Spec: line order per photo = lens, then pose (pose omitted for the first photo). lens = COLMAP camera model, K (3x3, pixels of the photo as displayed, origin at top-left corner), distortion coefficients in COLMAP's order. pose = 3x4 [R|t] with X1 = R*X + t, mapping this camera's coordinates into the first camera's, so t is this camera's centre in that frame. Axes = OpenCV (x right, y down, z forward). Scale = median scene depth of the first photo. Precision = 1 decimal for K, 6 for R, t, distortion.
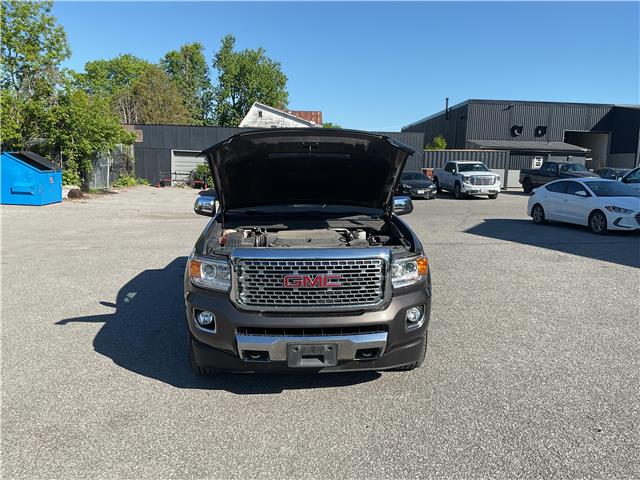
lens RADIAL K [[528.5, 0, 320.0], [0, 528.5, 240.0], [0, 0, 1]] dist [0.095910, -0.200833]
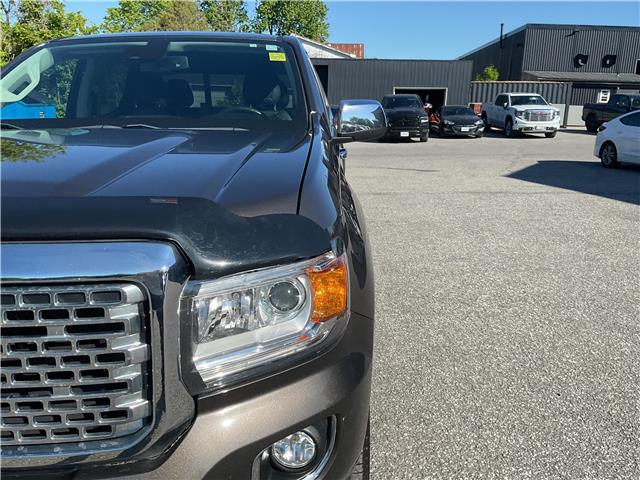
lens RADIAL K [[529.6, 0, 321.9], [0, 529.6, 242.2], [0, 0, 1]] dist [0.047377, -0.105264]
pose [[0.996506, 0.017208, -0.081730, 0.028594], [-0.008083, 0.993822, 0.110694, -0.001695], [0.083130, -0.109646, 0.990488, 0.093873]]
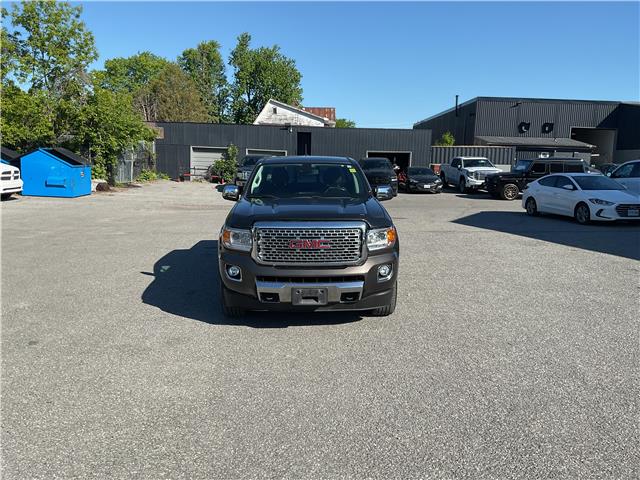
lens RADIAL K [[528.5, 0, 320.0], [0, 528.5, 240.0], [0, 0, 1]] dist [0.095910, -0.200833]
pose [[0.999638, 0.005026, -0.026440, 0.006100], [-0.004806, 0.999954, 0.008353, 0.006754], [0.026481, -0.008223, 0.999615, -0.049554]]
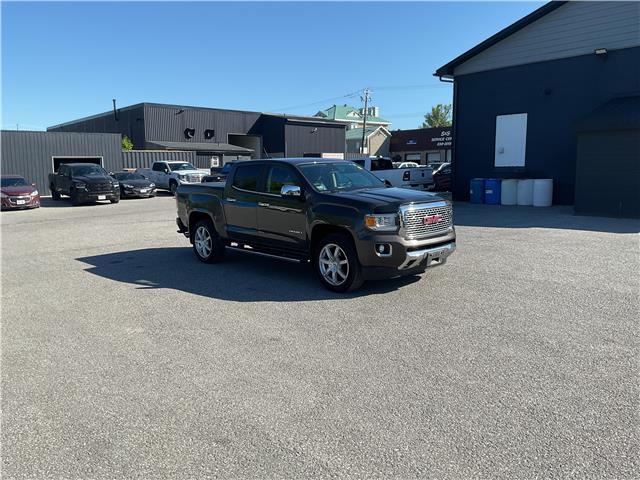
lens RADIAL K [[529.8, 0, 320.0], [0, 529.8, 240.0], [0, 0, 1]] dist [0.085426, -0.155806]
pose [[0.772268, -0.115180, 0.624768, -0.187136], [0.115884, 0.992468, 0.039725, 0.003367], [-0.624638, 0.041722, 0.779799, -0.029562]]
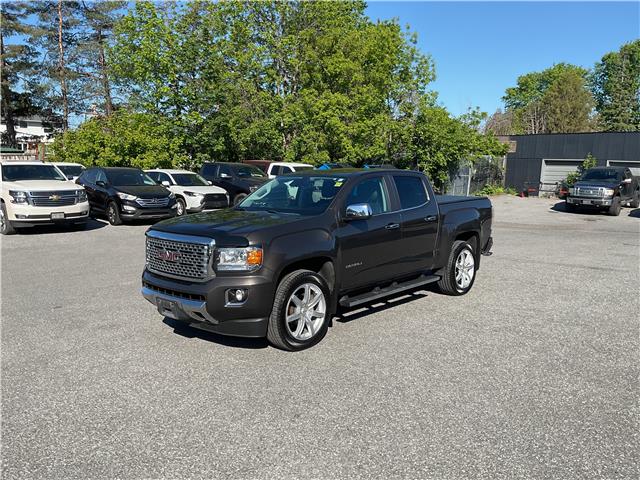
lens RADIAL K [[528.5, 0, 320.0], [0, 528.5, 240.0], [0, 0, 1]] dist [0.095910, -0.200833]
pose [[0.697803, 0.083624, -0.711392, 0.155107], [-0.097094, 0.995038, 0.021727, -0.004146], [0.709679, 0.053910, 0.702460, 0.035050]]
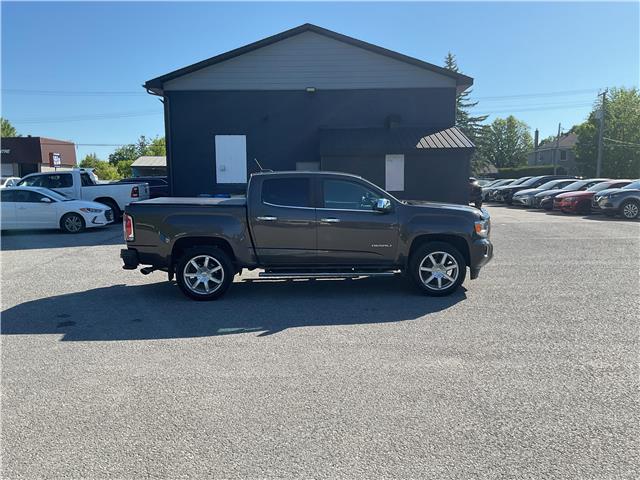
lens RADIAL K [[528.5, 0, 320.0], [0, 528.5, 240.0], [0, 0, 1]] dist [0.095910, -0.200833]
pose [[0.045641, -0.128729, 0.990629, -0.283652], [0.143550, 0.982215, 0.121022, -0.028333], [-0.988590, 0.136681, 0.063309, 0.187465]]
